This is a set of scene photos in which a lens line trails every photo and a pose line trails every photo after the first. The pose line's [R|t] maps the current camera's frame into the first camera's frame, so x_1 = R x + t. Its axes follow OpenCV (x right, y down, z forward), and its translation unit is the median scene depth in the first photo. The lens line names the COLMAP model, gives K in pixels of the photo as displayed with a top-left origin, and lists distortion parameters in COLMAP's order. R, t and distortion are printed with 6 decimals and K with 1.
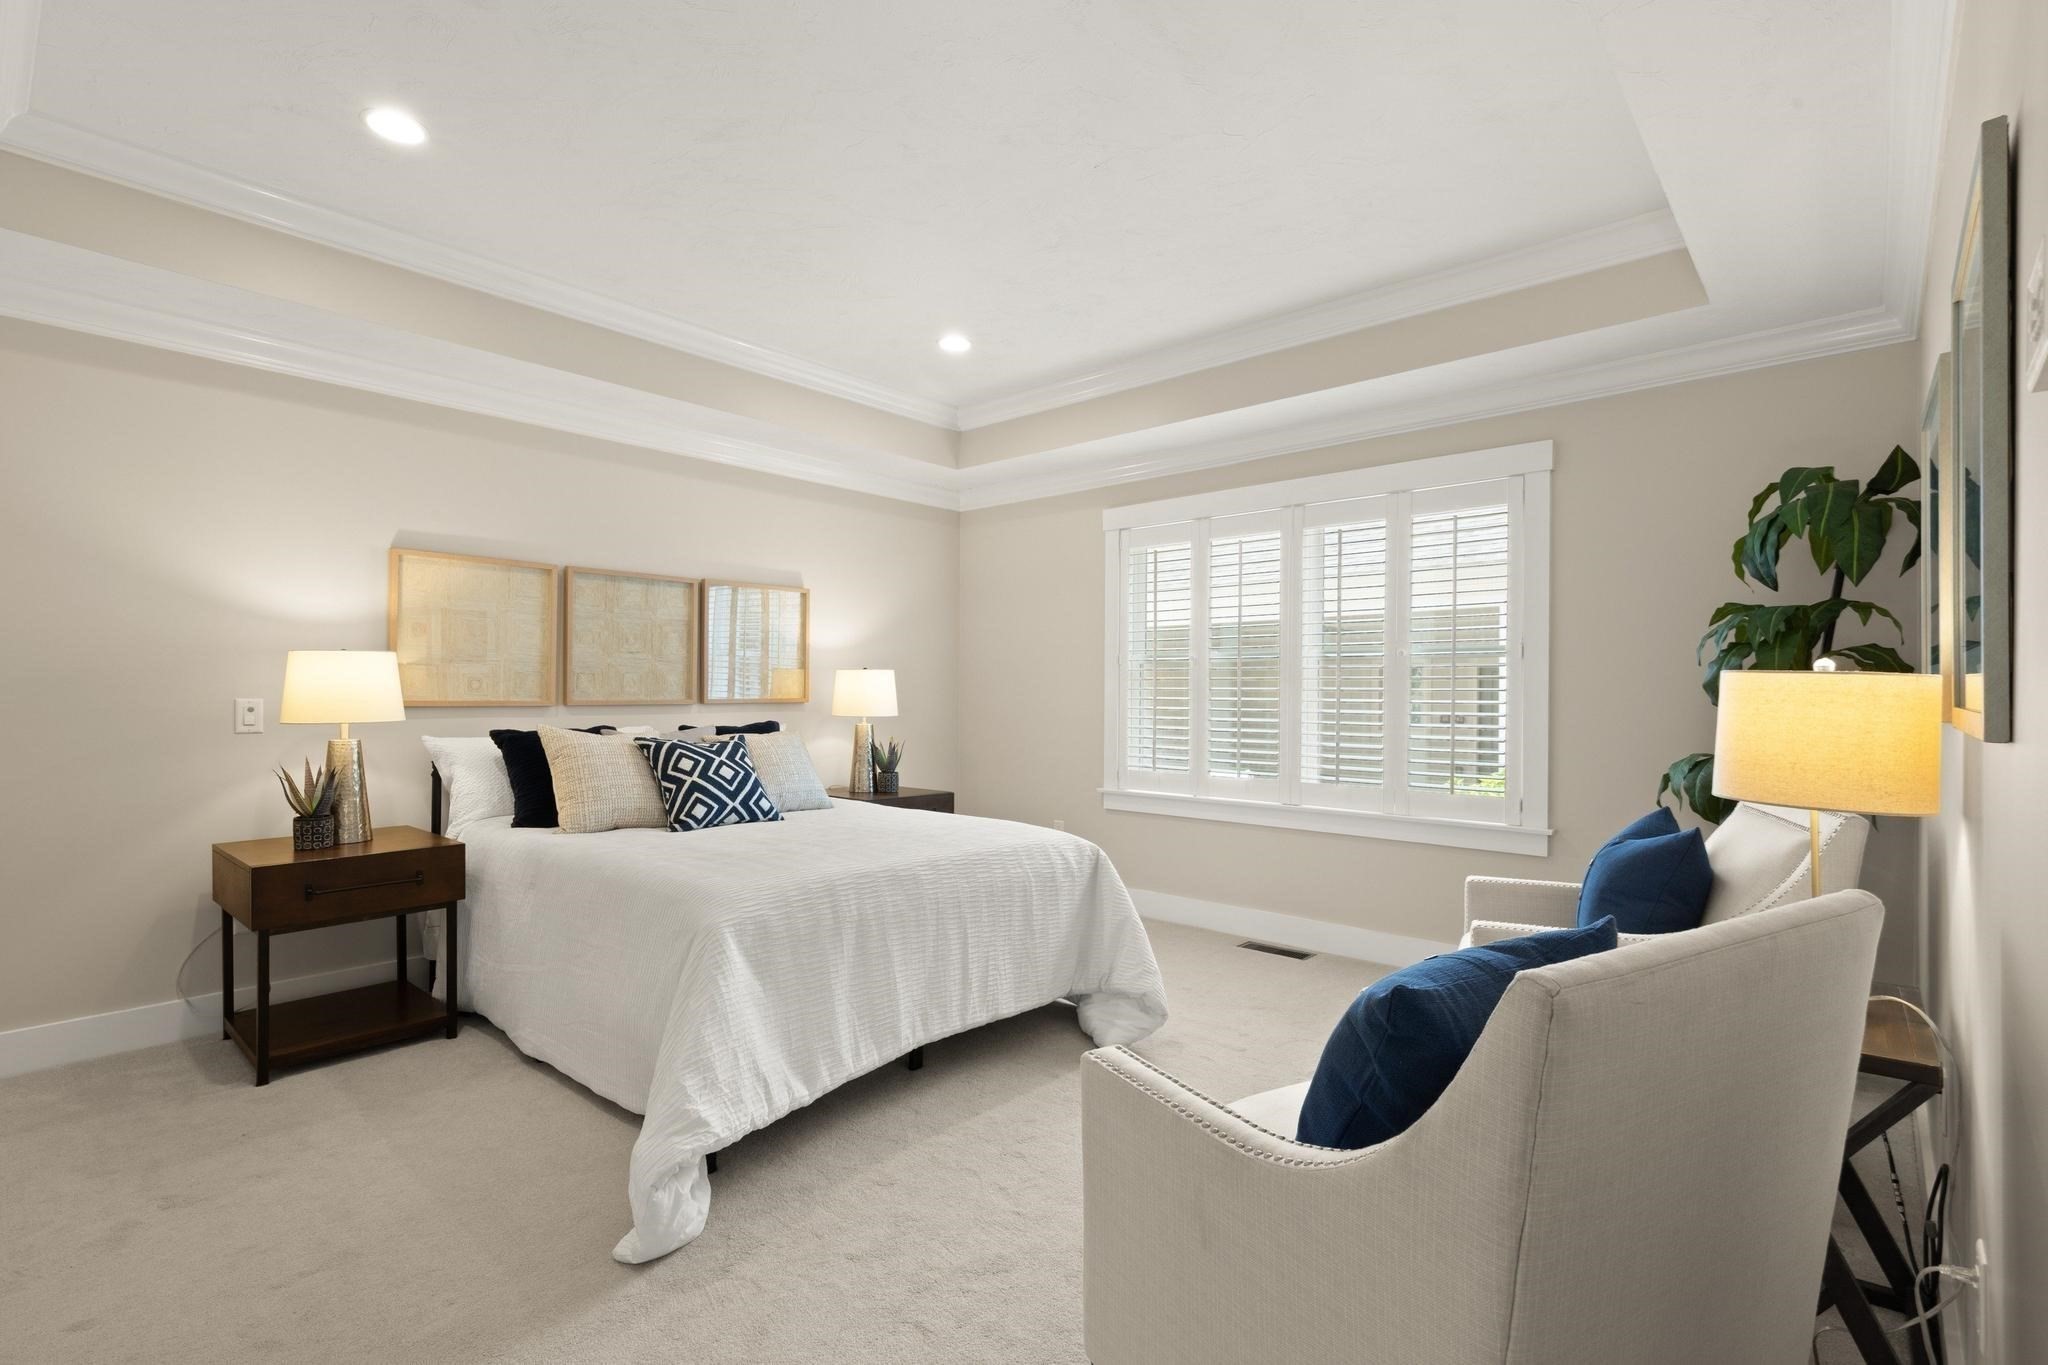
lens RADIAL K [[939.0, 0, 1037.7], [0, 939.0, 677.3], [0, 0, 1]] dist [0.010520, -0.000036]
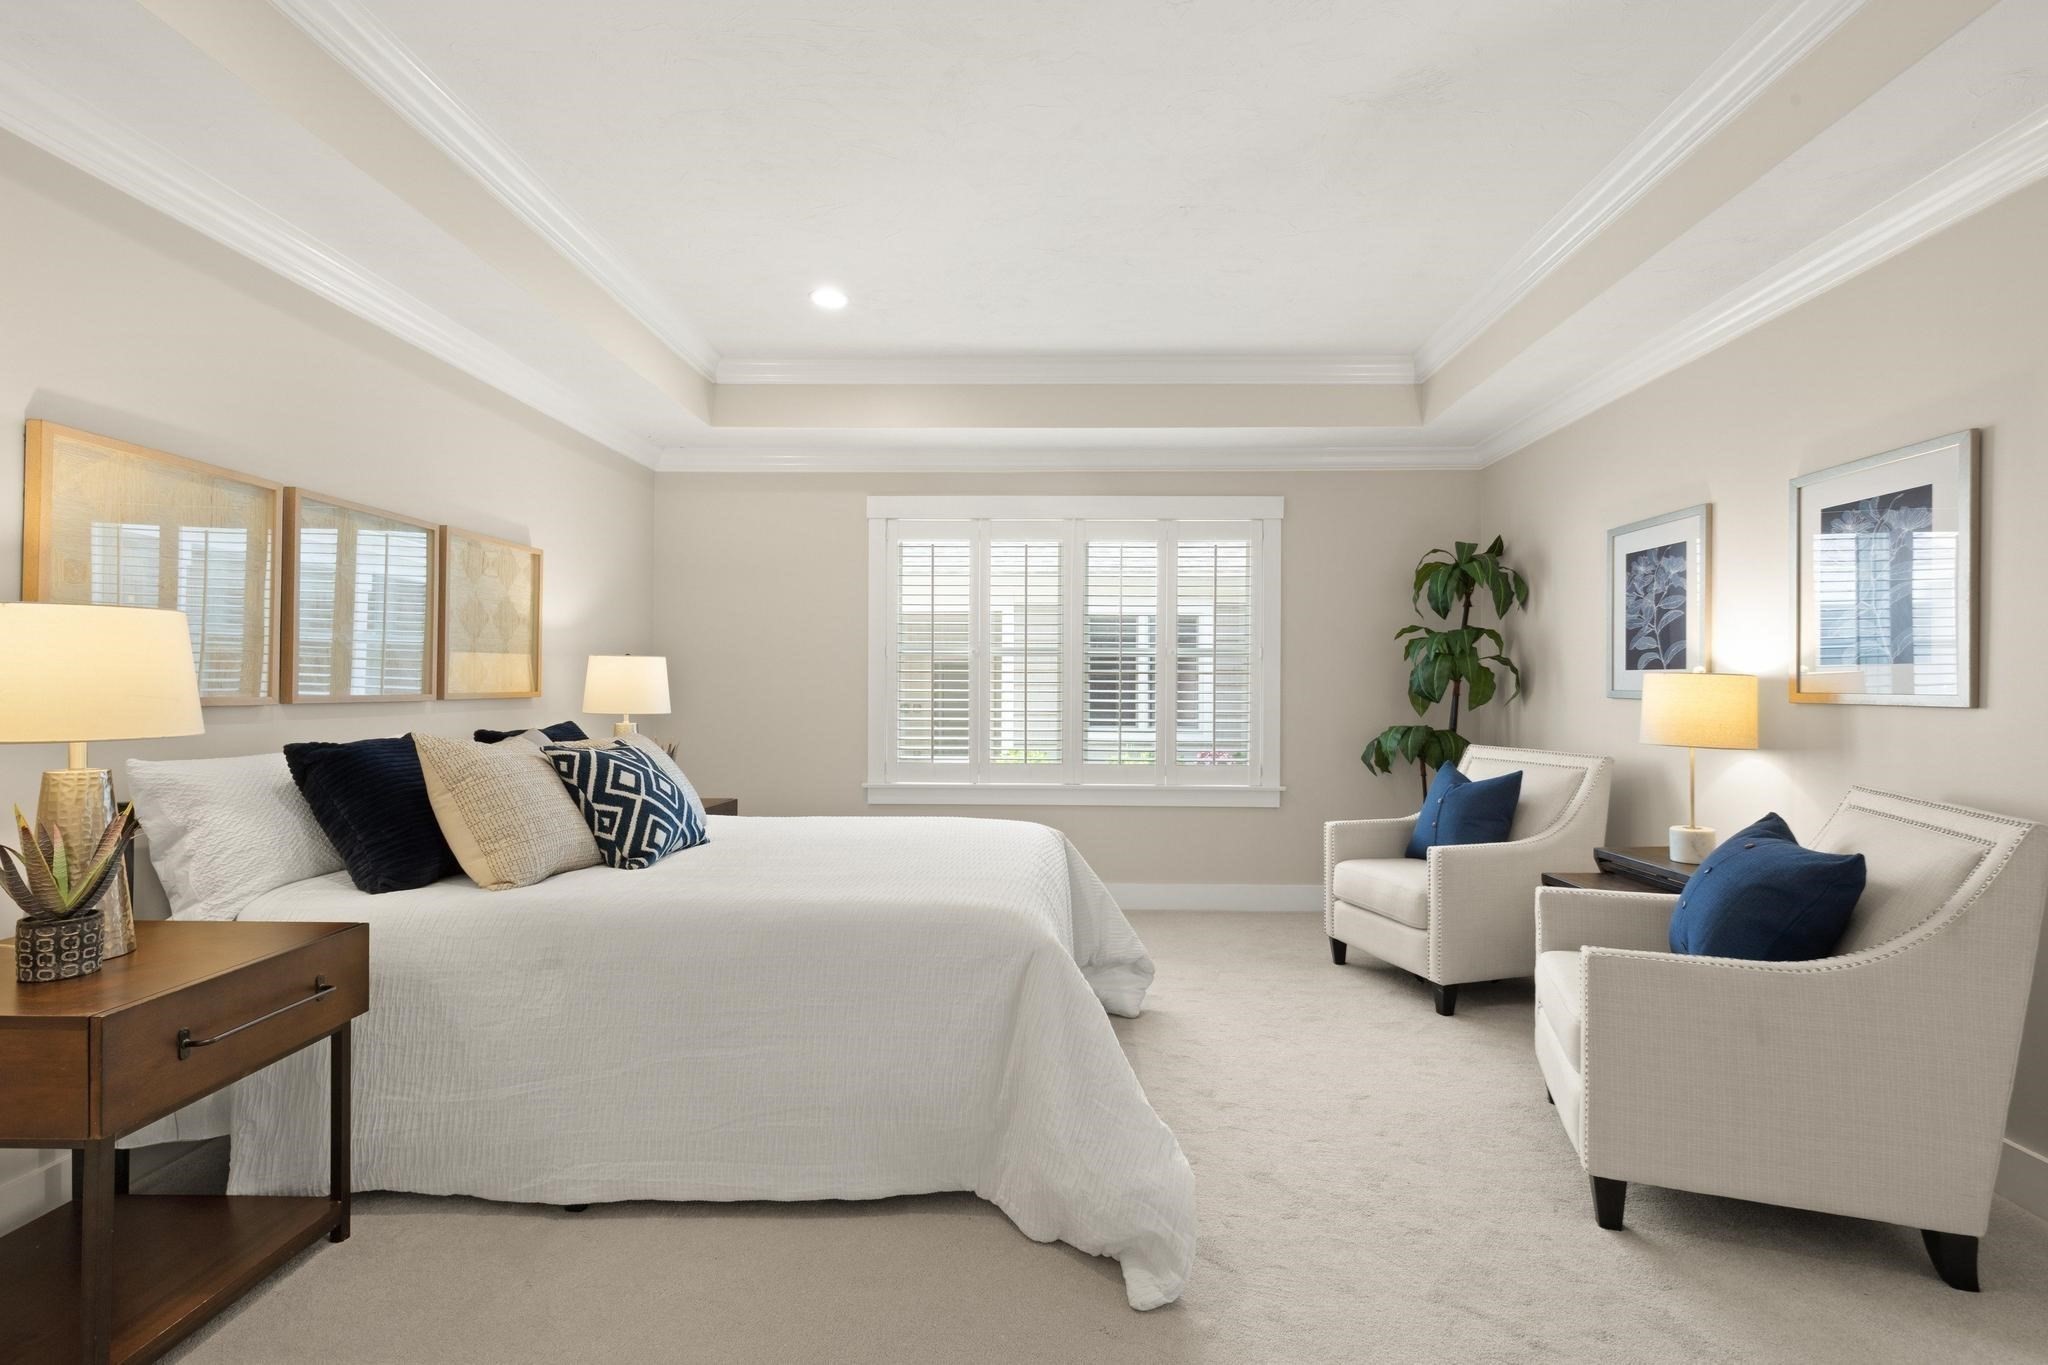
lens RADIAL K [[939.0, 0, 1037.7], [0, 939.0, 677.3], [0, 0, 1]] dist [0.010520, -0.000036]
pose [[0.764552, 0.005606, 0.644538, -0.601882], [-0.011268, 0.999926, 0.004668, 0.003229], [-0.644464, -0.010831, 0.764558, 0.204983]]
